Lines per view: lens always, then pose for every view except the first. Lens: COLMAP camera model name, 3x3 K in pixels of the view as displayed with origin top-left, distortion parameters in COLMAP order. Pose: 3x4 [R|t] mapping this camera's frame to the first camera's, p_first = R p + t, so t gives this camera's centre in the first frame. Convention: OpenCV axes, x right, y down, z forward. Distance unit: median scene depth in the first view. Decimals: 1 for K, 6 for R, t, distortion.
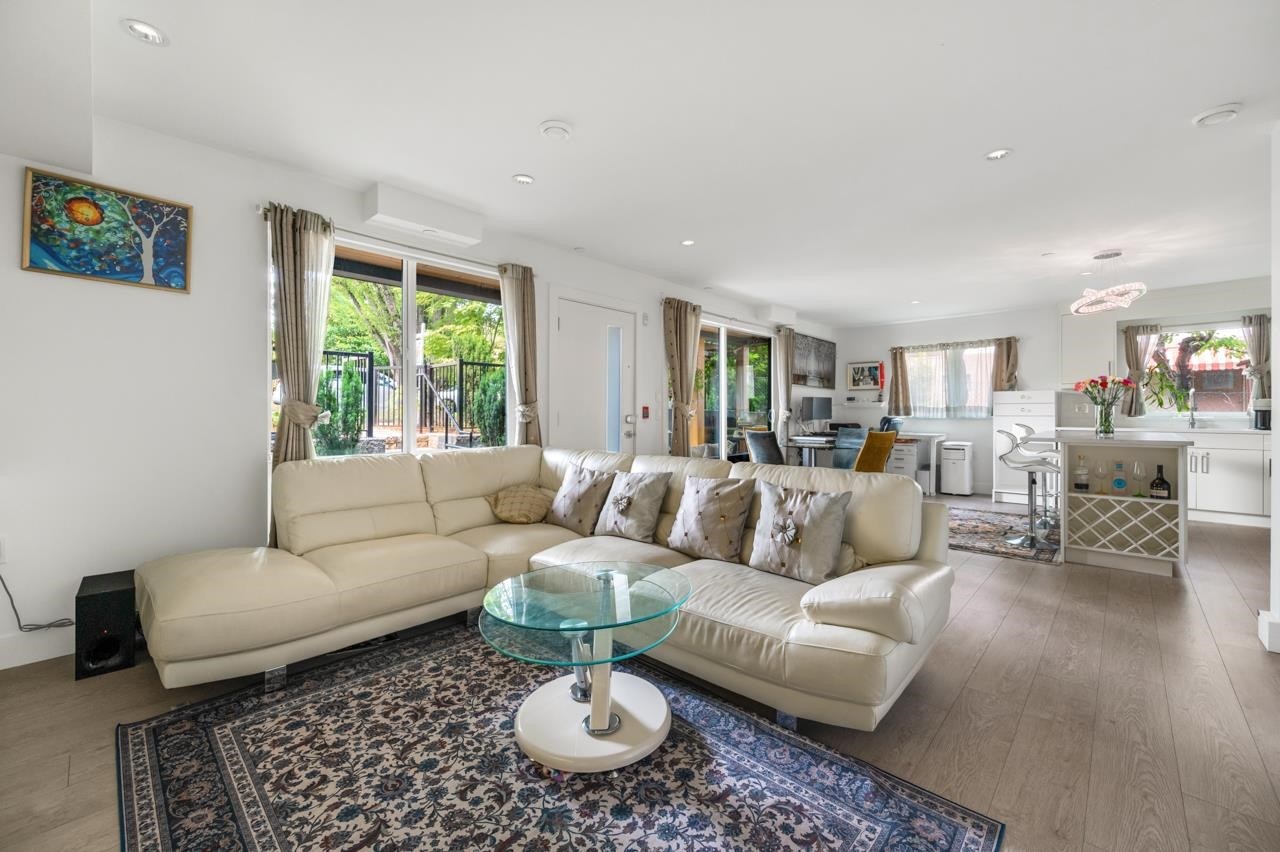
lens RADIAL K [[507.1, 0, 639.1], [0, 507.1, 413.7], [0, 0, 1]] dist [-0.001423, -0.000245]
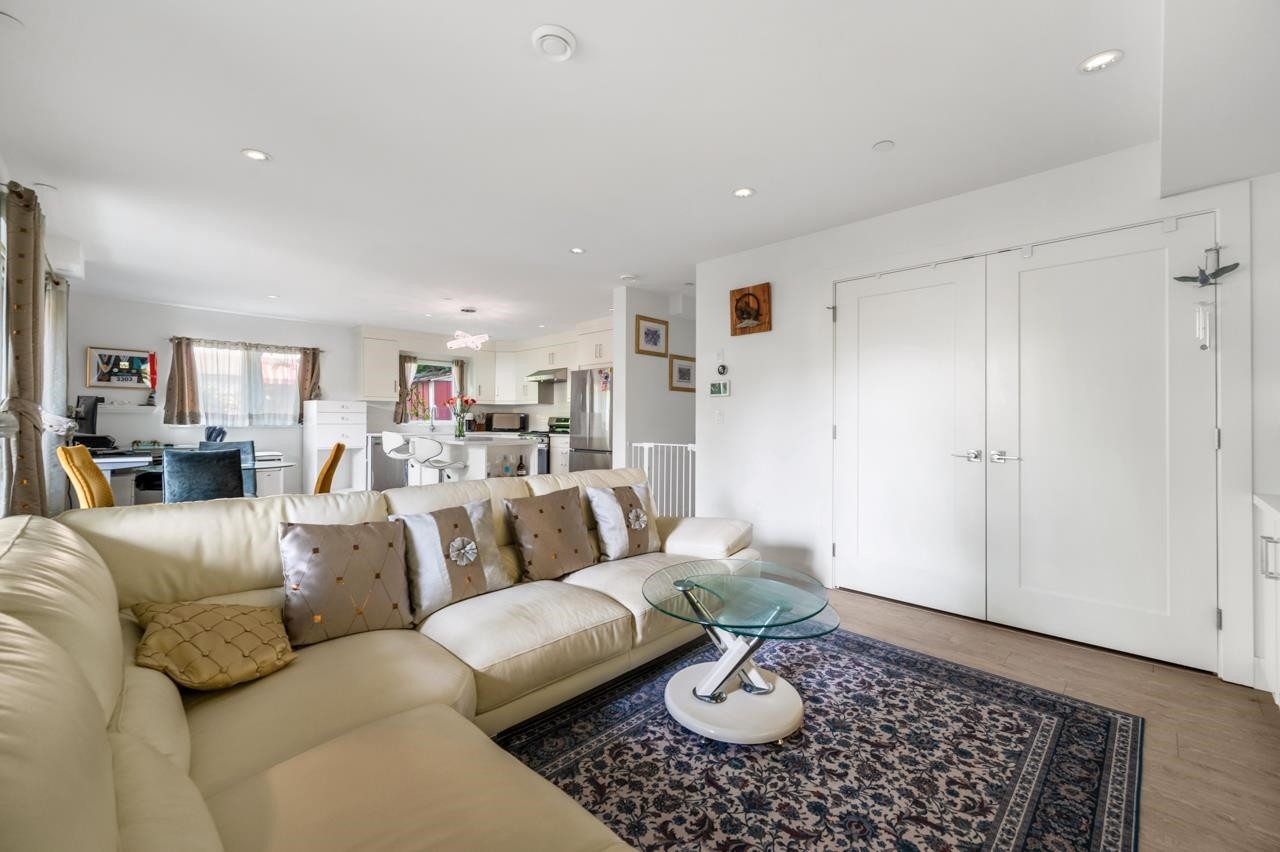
lens RADIAL K [[532.2, 0, 641.4], [0, 532.2, 418.2], [0, 0, 1]] dist [-0.000421, -0.000550]
pose [[0.017789, 0.005962, 0.999824, -1.427898], [-0.002410, 0.999980, -0.005920, -0.013160], [-0.999839, -0.002305, 0.017803, 1.335478]]
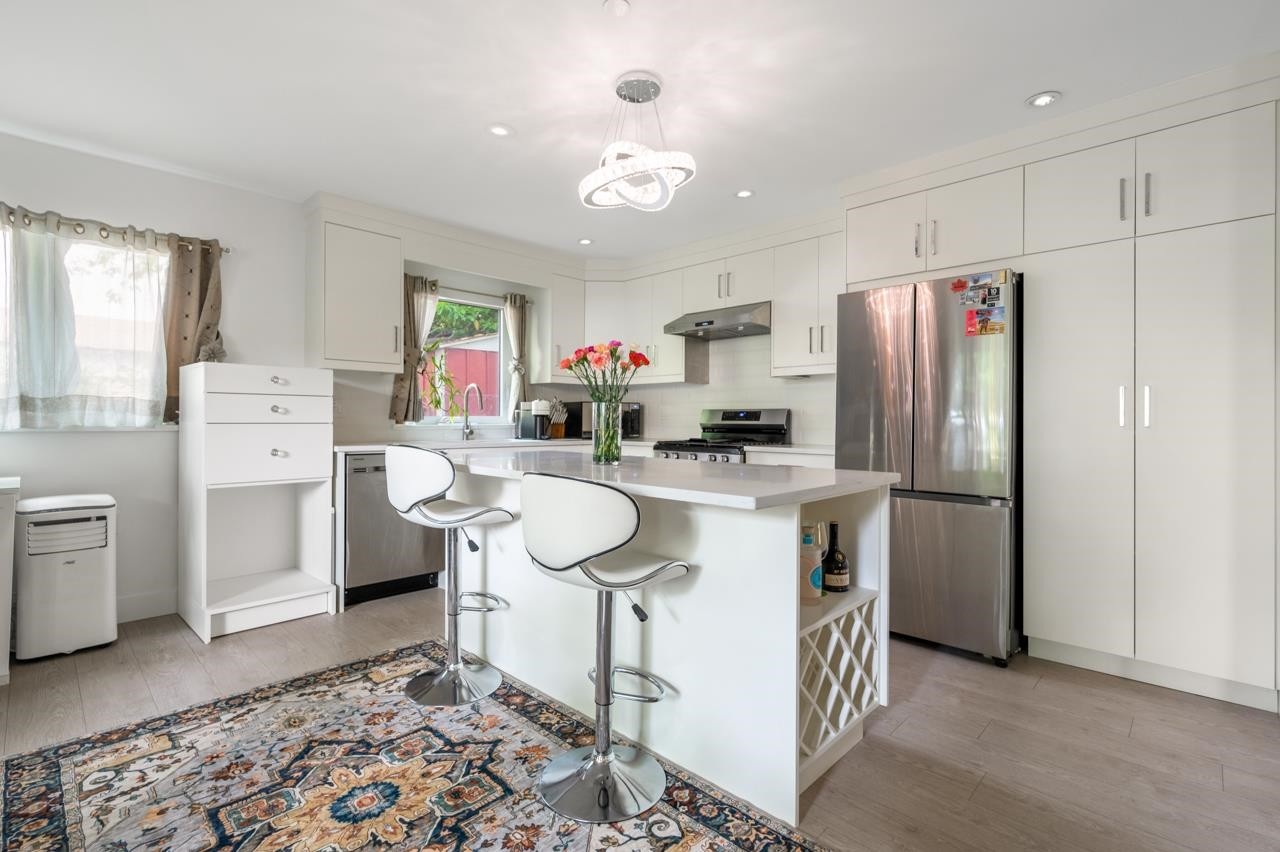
lens RADIAL K [[592.5, 0, 634.6], [0, 592.5, 424.0], [0, 0, 1]] dist [-0.000492, 0.000219]
pose [[0.011596, -0.006107, 0.999914, 0.997629], [-0.003149, 0.999976, 0.006144, 0.002703], [-0.999928, -0.003220, 0.011576, 2.677958]]
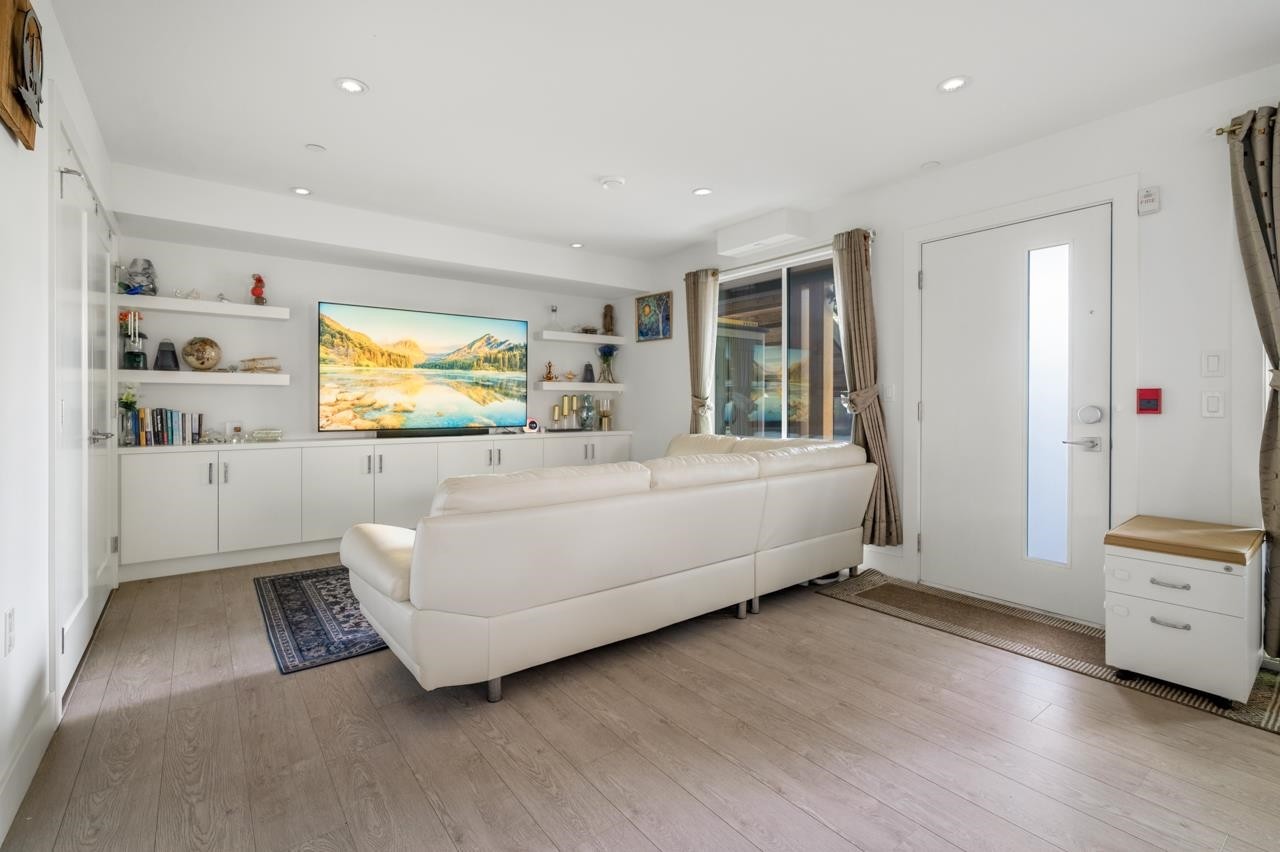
lens RADIAL K [[572.1, 0, 631.4], [0, 572.1, 404.0], [0, 0, 1]] dist [-0.000652, -0.000234]
pose [[-0.159537, -0.005517, -0.987177, 1.945658], [-0.005378, 0.999974, -0.004719, 0.011915], [0.987177, 0.004556, -0.159563, 1.992740]]
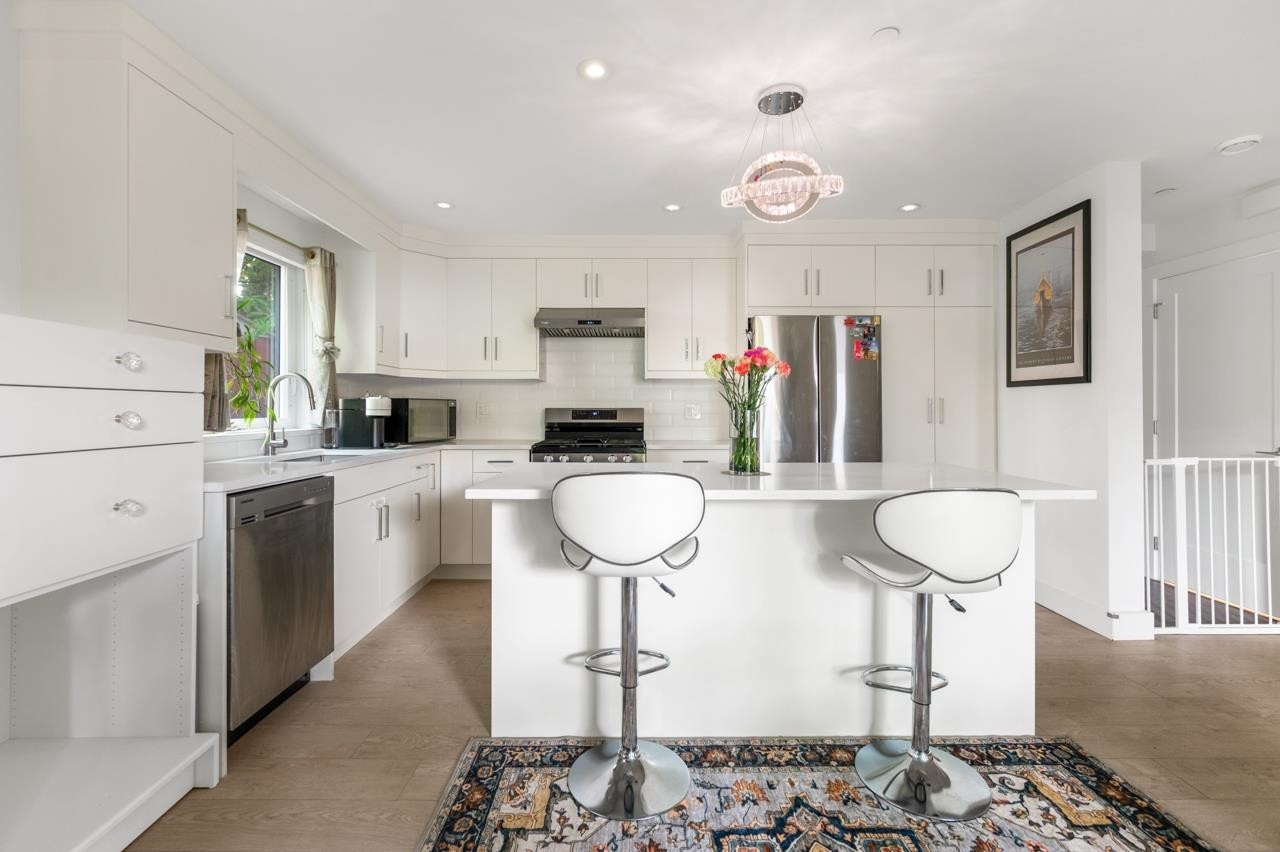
lens RADIAL K [[559.5, 0, 643.9], [0, 559.5, 411.0], [0, 0, 1]] dist [-0.000498, -0.000155]
pose [[-0.695615, -0.000858, 0.718414, 1.704773], [0.000896, 0.999997, 0.002061, -0.043345], [-0.718414, 0.002077, -0.695613, 3.919344]]
